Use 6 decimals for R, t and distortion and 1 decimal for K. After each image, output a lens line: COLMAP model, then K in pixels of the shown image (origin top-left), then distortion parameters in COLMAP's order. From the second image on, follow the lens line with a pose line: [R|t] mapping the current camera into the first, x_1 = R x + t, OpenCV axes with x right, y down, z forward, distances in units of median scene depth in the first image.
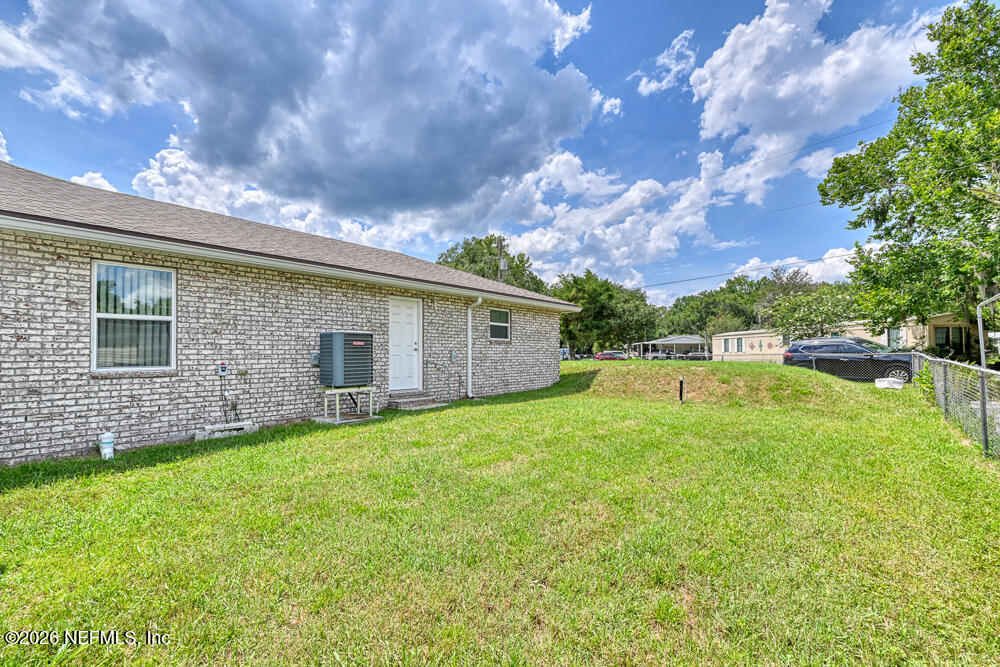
lens RADIAL K [[390.3, 0, 492.0], [0, 390.3, 340.6], [0, 0, 1]] dist [0.001256, 0.000263]
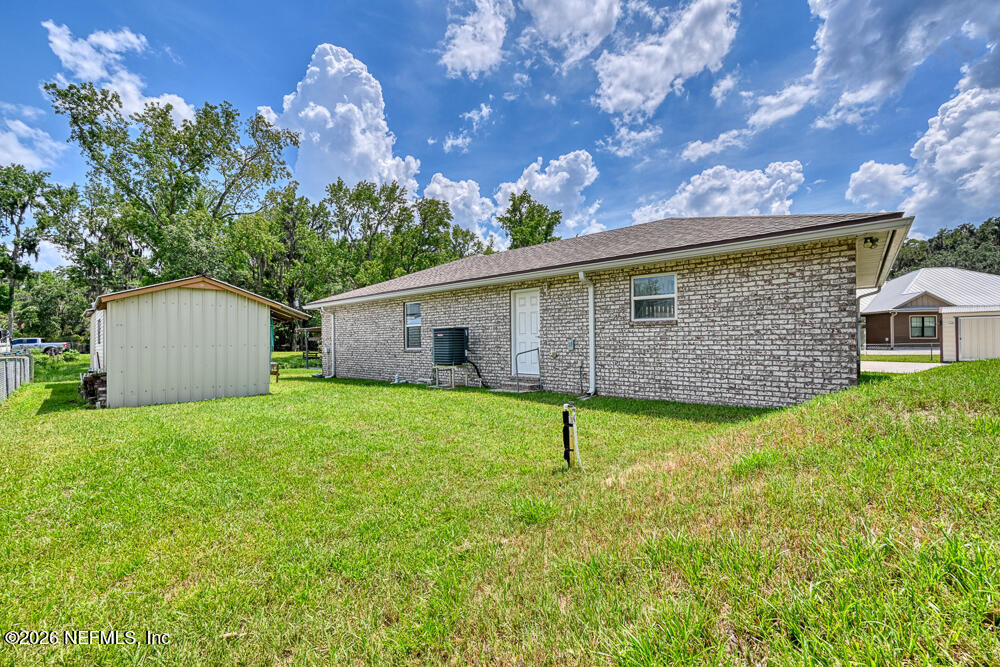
lens RADIAL K [[396.9, 0, 499.2], [0, 396.9, 341.2], [0, 0, 1]] dist [0.000315, 0.000008]
pose [[0.034367, -0.001547, -0.999408, 0.862703], [0.035789, 0.999359, -0.000316, 0.030823], [0.998768, -0.035757, 0.034401, 0.871159]]
